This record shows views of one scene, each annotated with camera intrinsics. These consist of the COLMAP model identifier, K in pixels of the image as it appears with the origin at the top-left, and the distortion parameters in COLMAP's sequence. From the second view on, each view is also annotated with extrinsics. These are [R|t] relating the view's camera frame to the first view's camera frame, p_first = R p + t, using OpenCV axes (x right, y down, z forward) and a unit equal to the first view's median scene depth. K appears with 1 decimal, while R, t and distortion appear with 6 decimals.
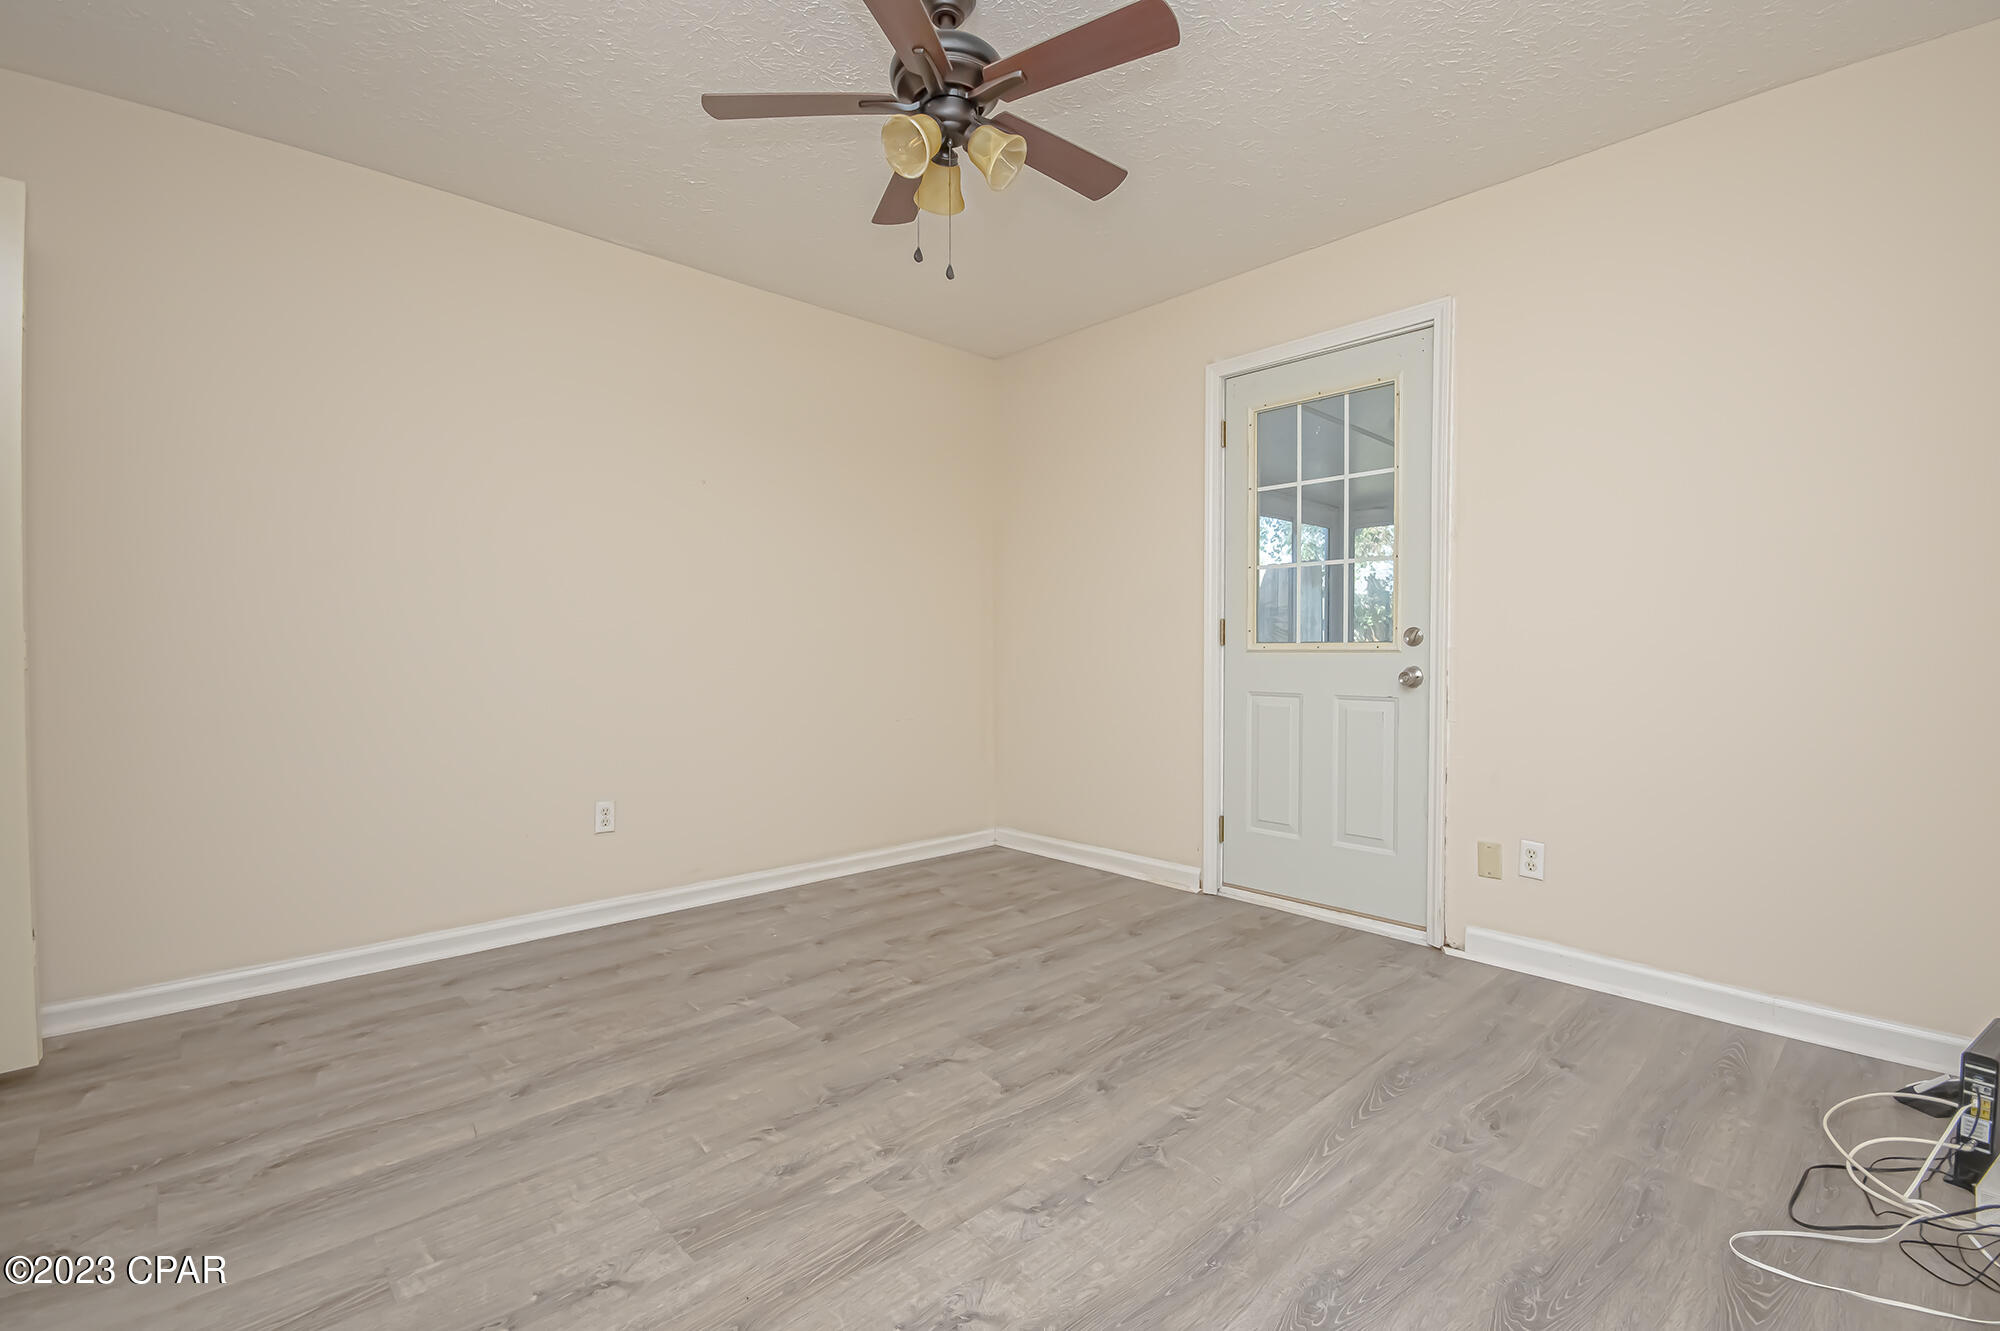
lens RADIAL K [[876.0, 0, 992.7], [0, 876.0, 663.5], [0, 0, 1]] dist [0.002341, -0.007583]
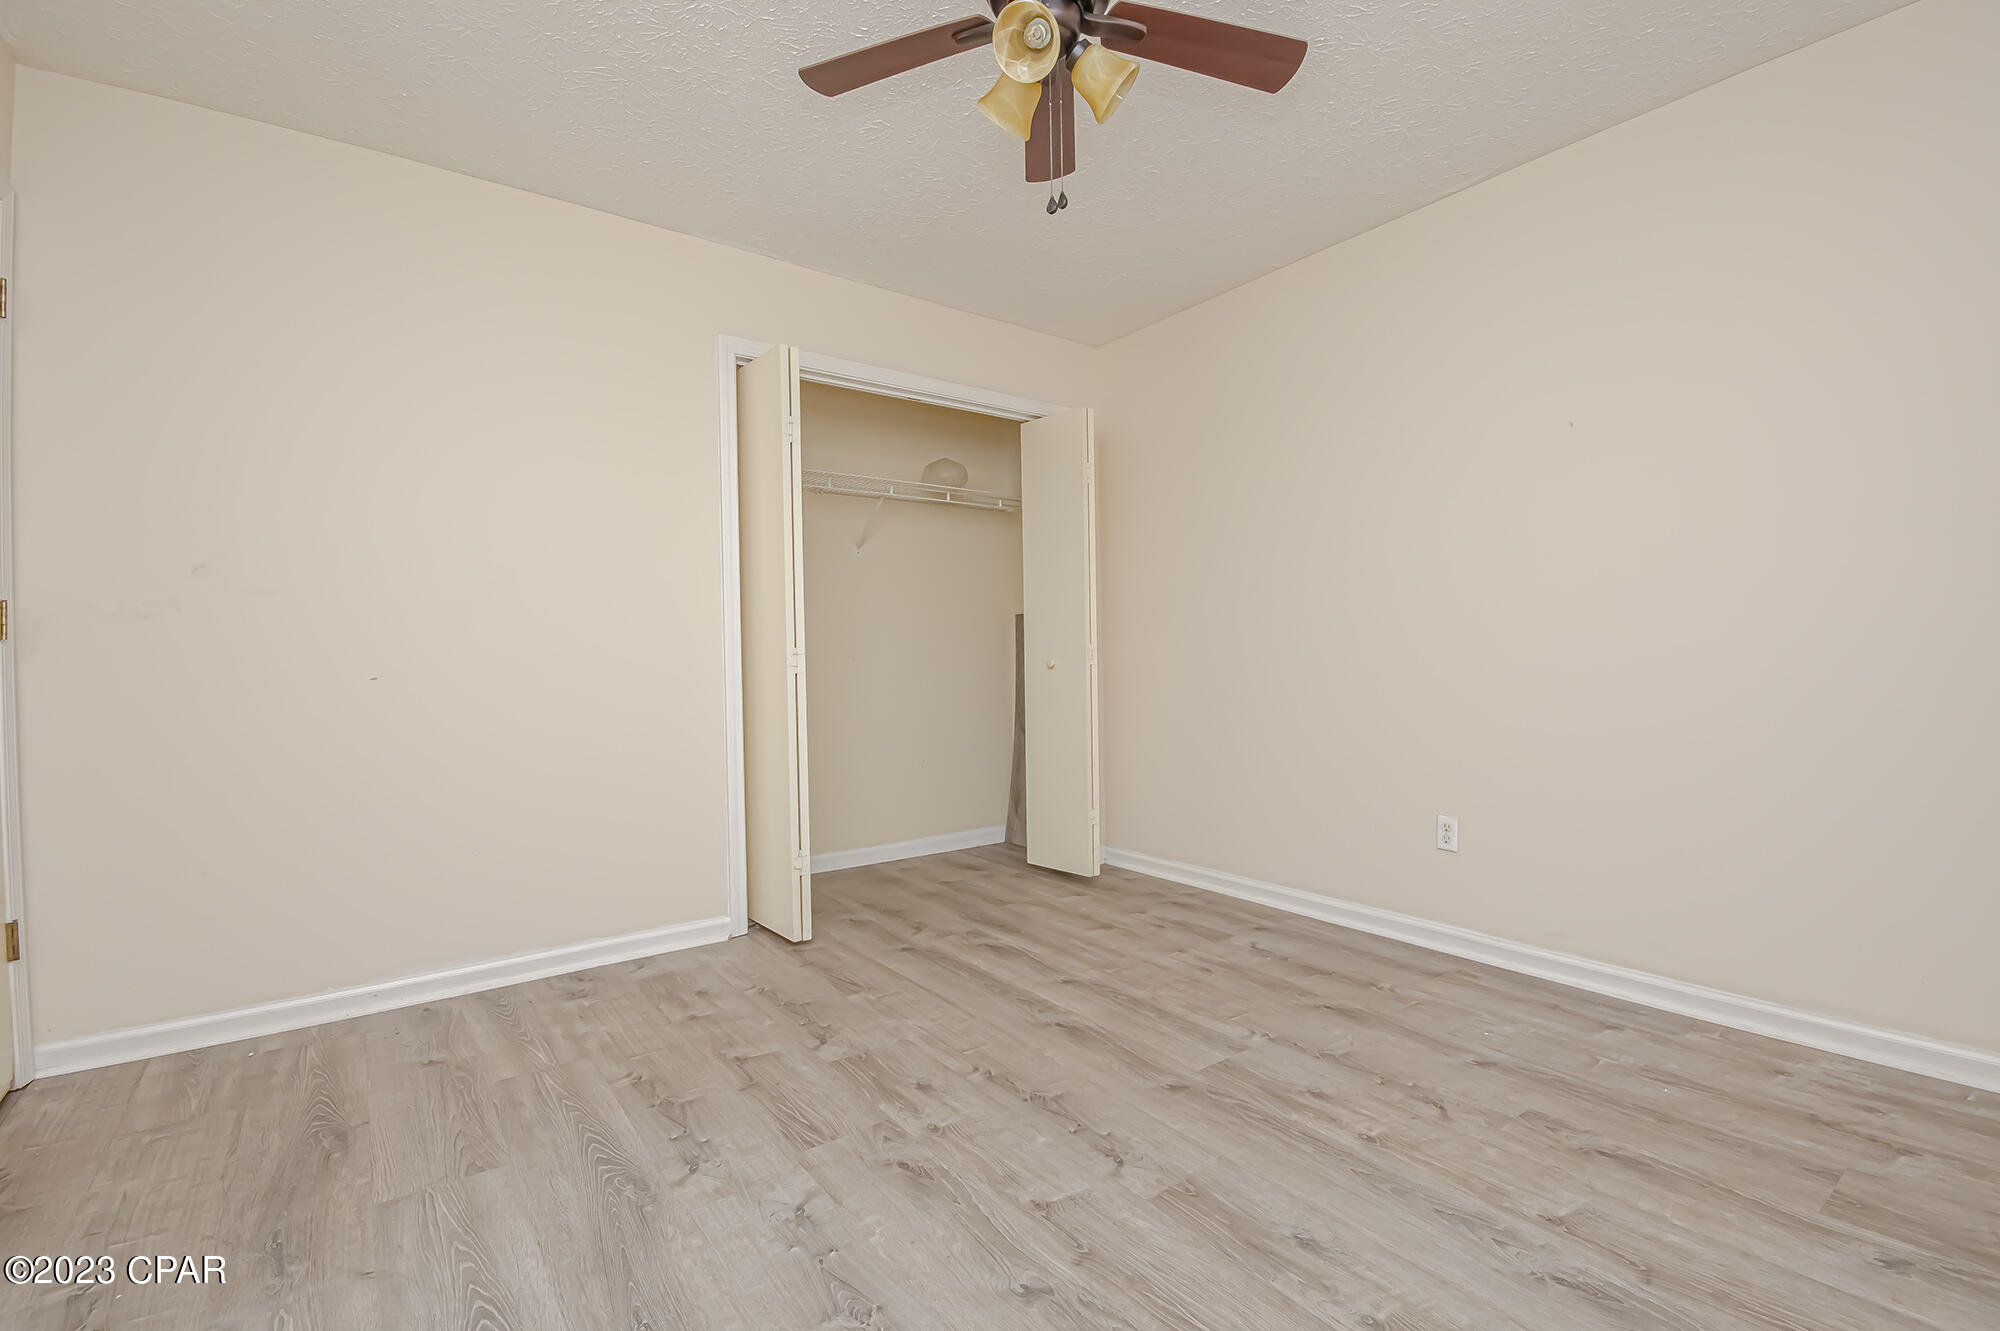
lens RADIAL K [[876.0, 0, 989.1], [0, 876.0, 656.9], [0, 0, 1]] dist [0.002341, -0.007583]
pose [[-0.110678, -0.000768, -0.993856, 0.641063], [-0.003030, 0.999995, -0.000435, 0.004611], [0.993852, 0.002963, -0.110680, 0.848721]]
